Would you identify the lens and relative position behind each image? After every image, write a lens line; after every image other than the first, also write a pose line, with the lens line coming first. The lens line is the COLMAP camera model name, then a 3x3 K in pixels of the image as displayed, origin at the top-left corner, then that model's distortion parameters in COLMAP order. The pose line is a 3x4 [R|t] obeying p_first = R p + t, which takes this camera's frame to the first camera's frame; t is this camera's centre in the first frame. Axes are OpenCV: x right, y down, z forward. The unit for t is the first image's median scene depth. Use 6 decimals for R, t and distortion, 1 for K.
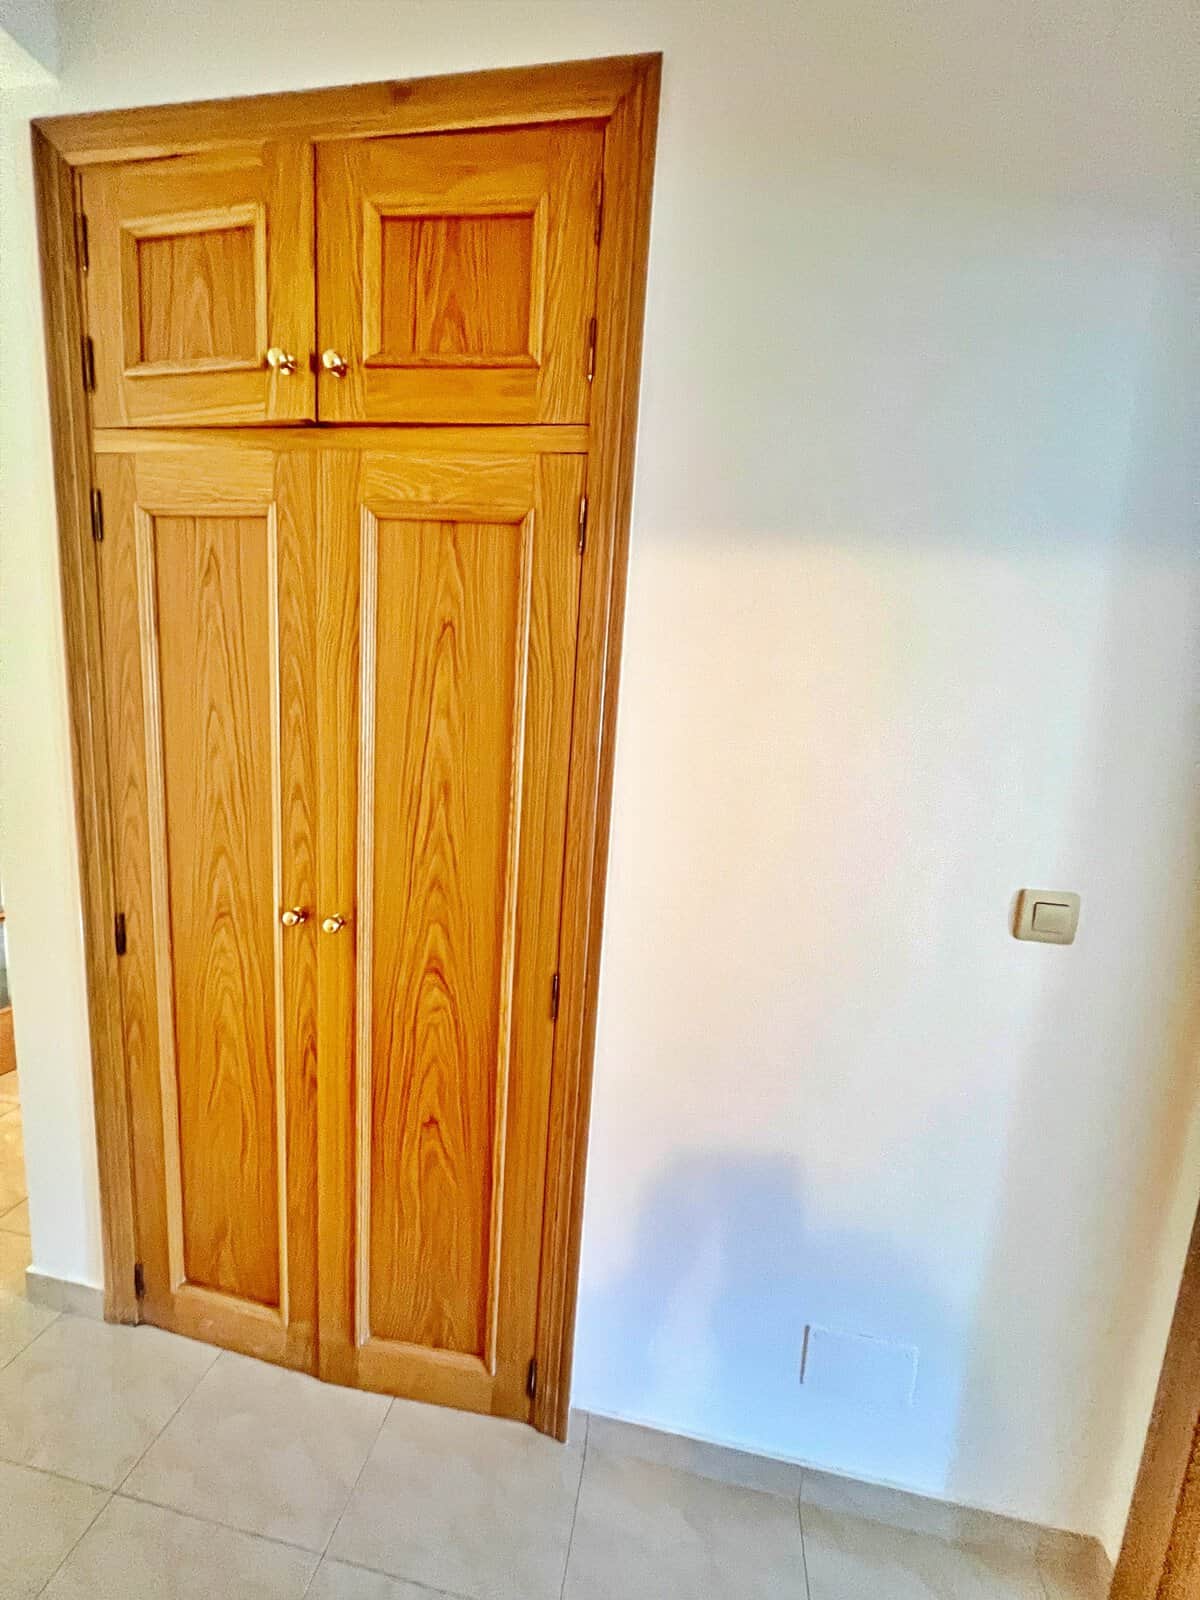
lens RADIAL K [[642.3, 0, 596.5], [0, 642.3, 812.7], [0, 0, 1]] dist [-0.000037, -0.000179]
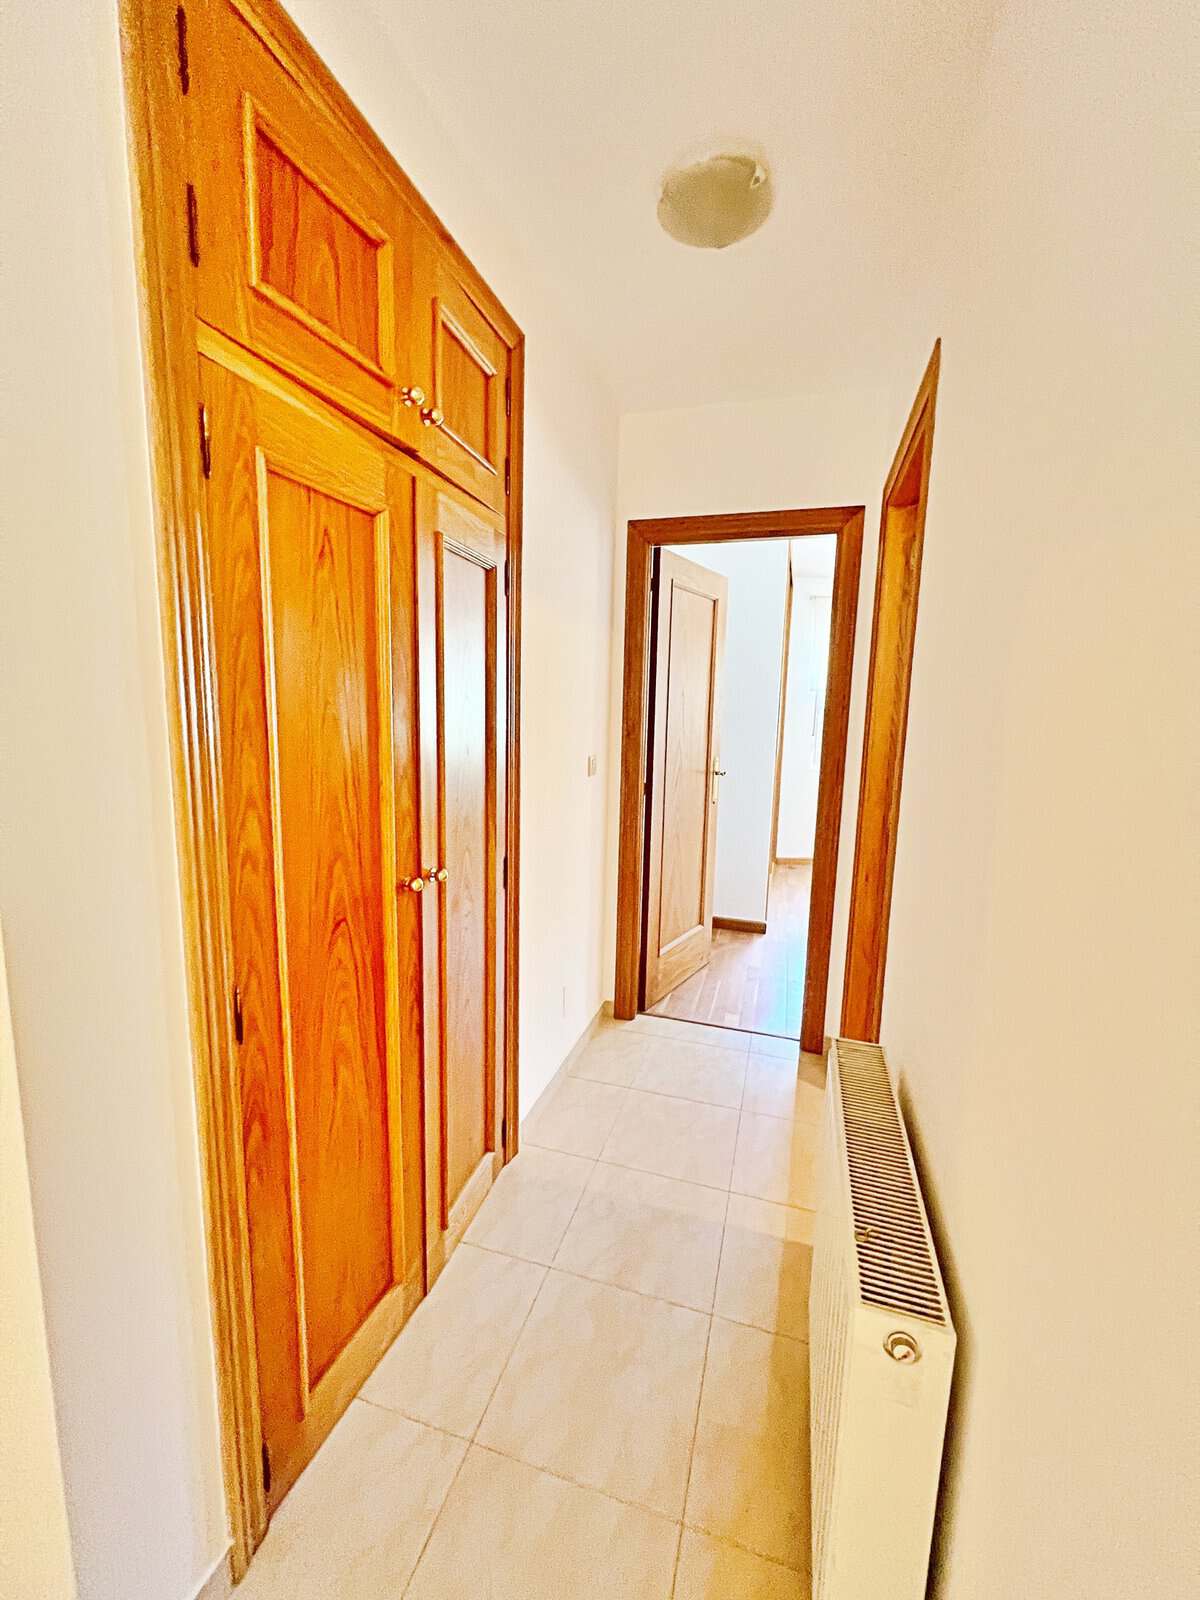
lens RADIAL K [[642.3, 0, 598.8], [0, 642.3, 797.5], [0, 0, 1]] dist [-0.000037, -0.000179]
pose [[0.149736, -0.191761, 0.969952, -1.503210], [0.127049, 0.976611, 0.173465, -0.143962], [-0.980529, 0.097257, 0.170597, 0.491364]]
